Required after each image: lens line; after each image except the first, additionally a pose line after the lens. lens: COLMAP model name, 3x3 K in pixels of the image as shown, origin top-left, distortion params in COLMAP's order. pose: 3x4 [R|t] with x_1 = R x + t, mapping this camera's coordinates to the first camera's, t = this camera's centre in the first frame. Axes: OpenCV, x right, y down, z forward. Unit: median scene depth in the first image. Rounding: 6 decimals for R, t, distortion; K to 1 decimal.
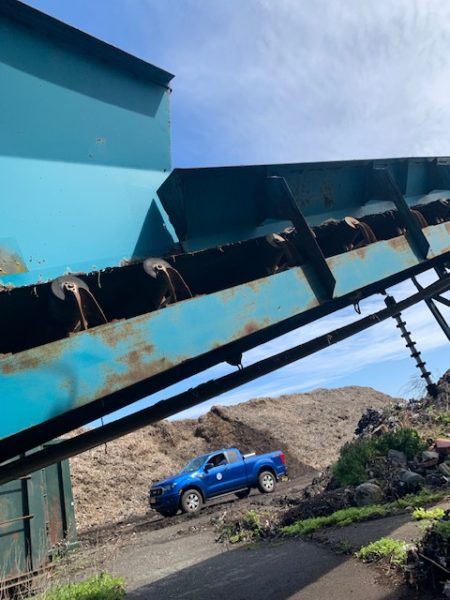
lens RADIAL K [[458.5, 0, 225.0], [0, 458.5, 300.0], [0, 0, 1]] dist [0.062677, -0.077284]
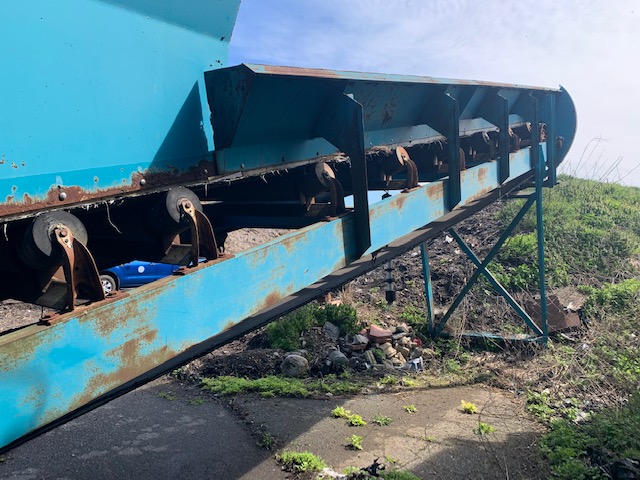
lens RADIAL K [[495.1, 0, 320.0], [0, 495.1, 240.0], [0, 0, 1]] dist [0.020083, -0.003583]
pose [[0.906844, 0.280546, 0.314527, -0.101738], [-0.358353, 0.906059, 0.225034, -0.155673], [-0.221847, -0.316782, 0.922189, 0.102472]]
